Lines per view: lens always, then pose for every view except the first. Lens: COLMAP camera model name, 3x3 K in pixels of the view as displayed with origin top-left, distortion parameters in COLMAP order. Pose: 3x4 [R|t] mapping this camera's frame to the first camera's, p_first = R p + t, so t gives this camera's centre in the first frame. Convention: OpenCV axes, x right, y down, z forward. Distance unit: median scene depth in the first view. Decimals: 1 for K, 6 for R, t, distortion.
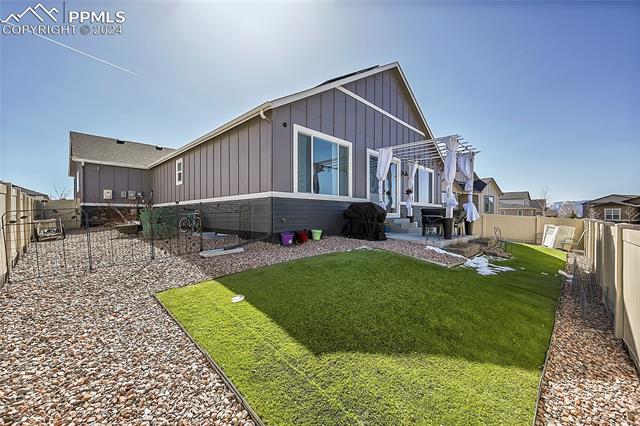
lens RADIAL K [[253.9, 0, 319.4], [0, 253.9, 211.6], [0, 0, 1]] dist [-0.000717, -0.000069]
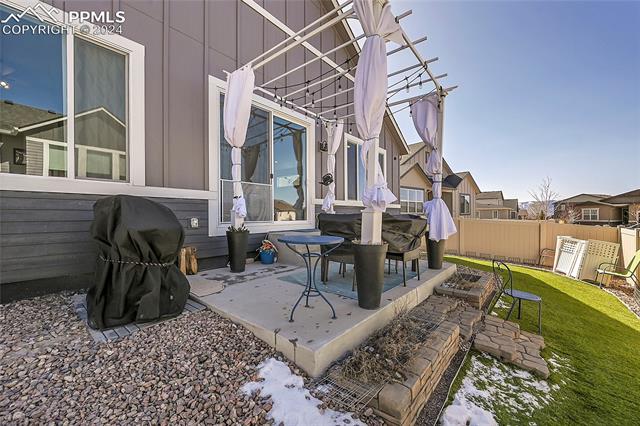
lens RADIAL K [[253.9, 0, 320.5], [0, 253.9, 211.4], [0, 0, 1]] dist [-0.000717, -0.000069]
pose [[0.996683, -0.006030, 0.081164, 0.273167], [0.006401, 0.999970, -0.004316, -0.009731], [-0.081135, 0.004821, 0.996691, 0.439956]]
